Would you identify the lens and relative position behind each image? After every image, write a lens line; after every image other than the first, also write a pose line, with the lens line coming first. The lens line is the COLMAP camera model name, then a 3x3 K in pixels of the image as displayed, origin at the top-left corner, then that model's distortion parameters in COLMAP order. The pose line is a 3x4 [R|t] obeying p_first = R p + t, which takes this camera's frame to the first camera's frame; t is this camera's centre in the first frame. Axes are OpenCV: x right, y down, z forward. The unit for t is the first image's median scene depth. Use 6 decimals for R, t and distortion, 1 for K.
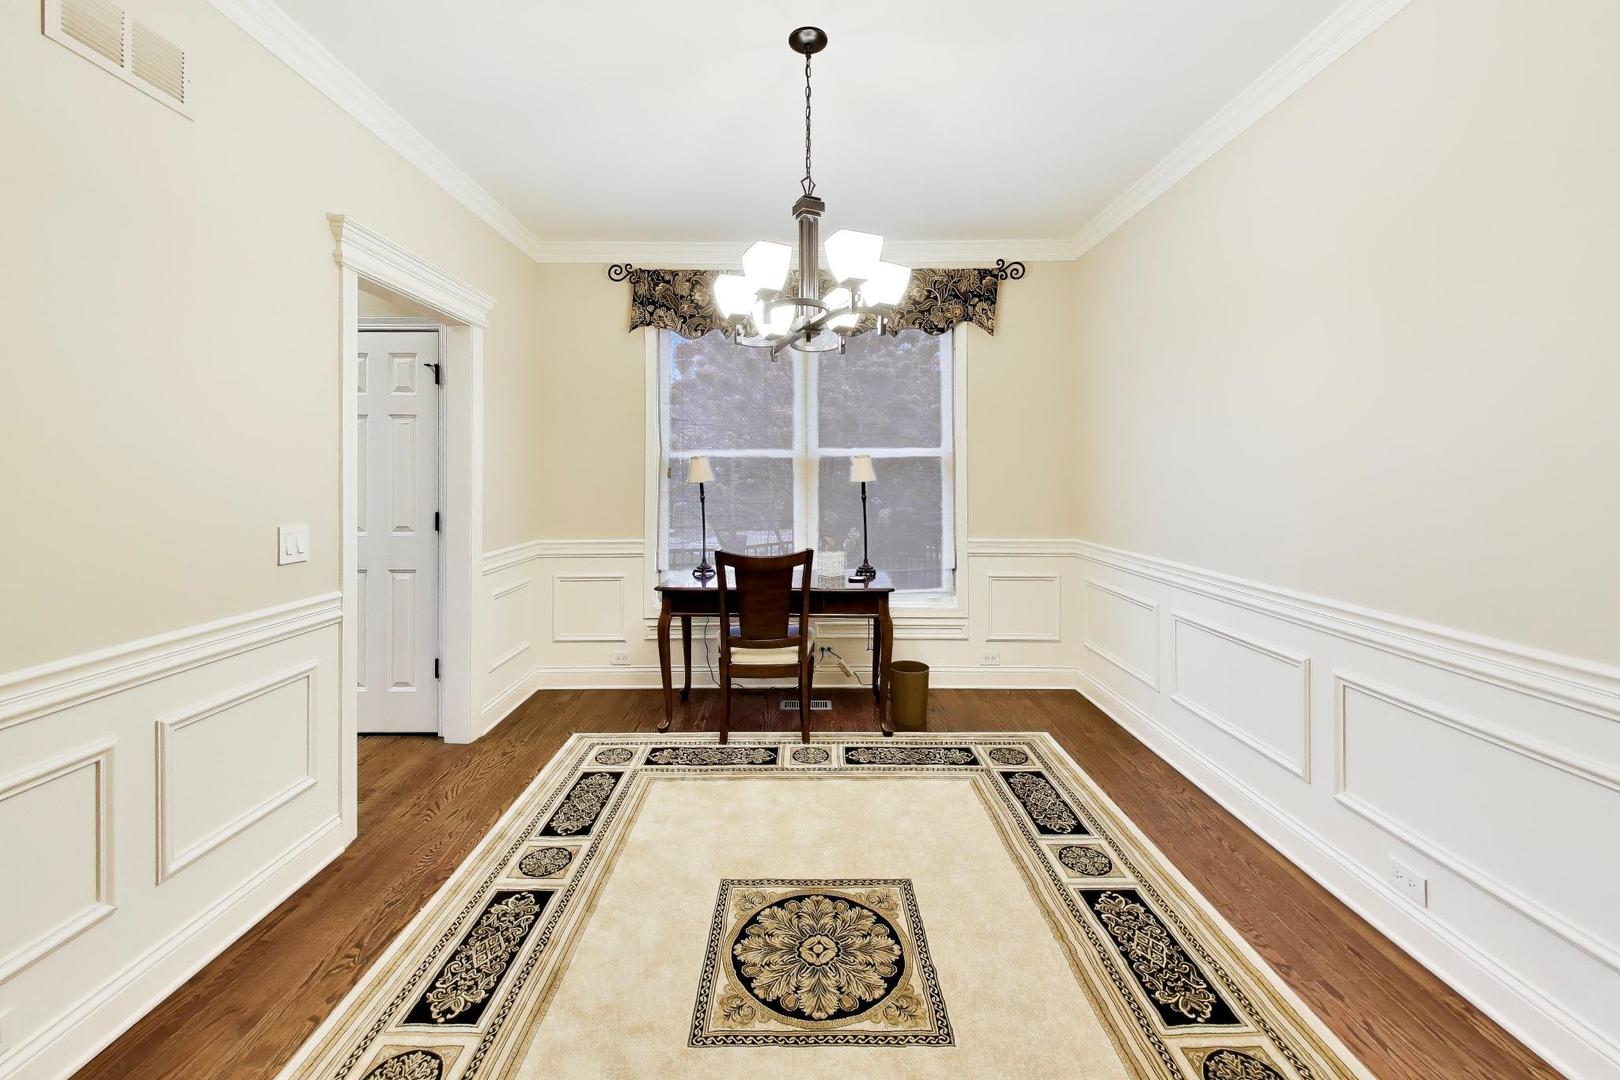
lens RADIAL K [[622.3, 0, 809.5], [0, 622.3, 470.6], [0, 0, 1]] dist [0.037256, -0.019194]
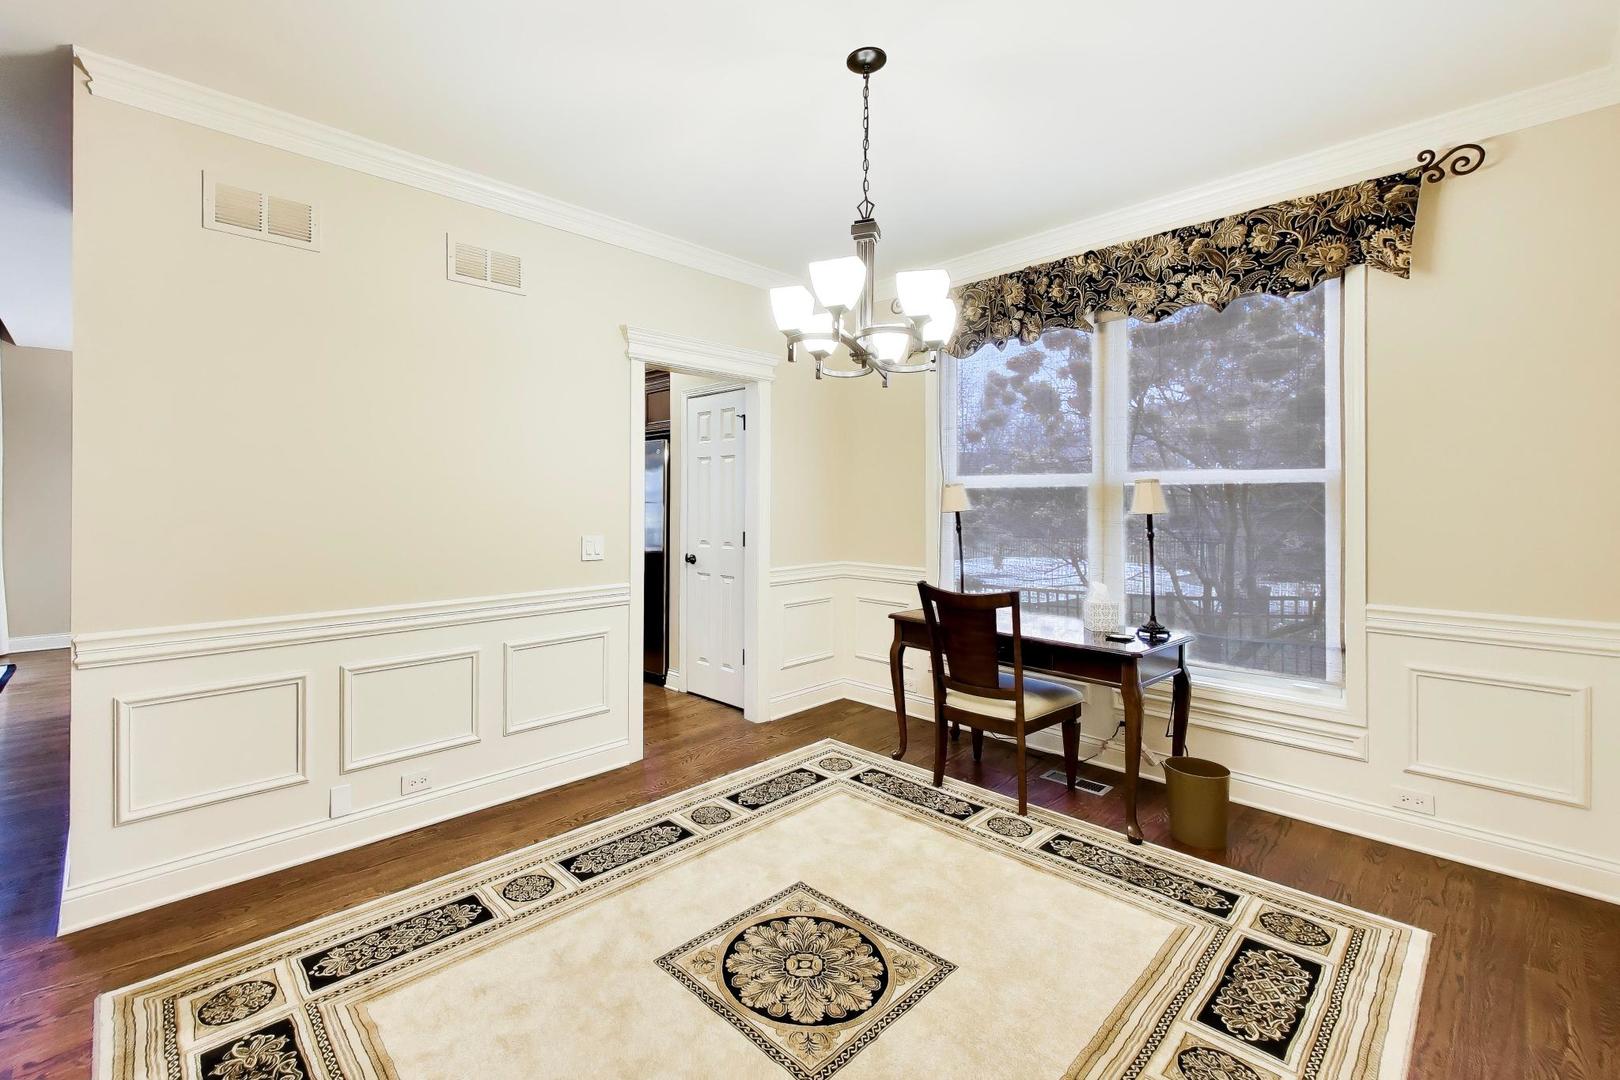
lens RADIAL K [[705.3, 0, 811.0], [0, 705.3, 494.6], [0, 0, 1]] dist [0.010131, -0.000283]
pose [[0.704523, -0.005356, -0.709661, 0.498781], [0.007355, 0.999973, -0.000245, -0.008152], [0.709643, -0.005047, 0.704543, 0.112194]]
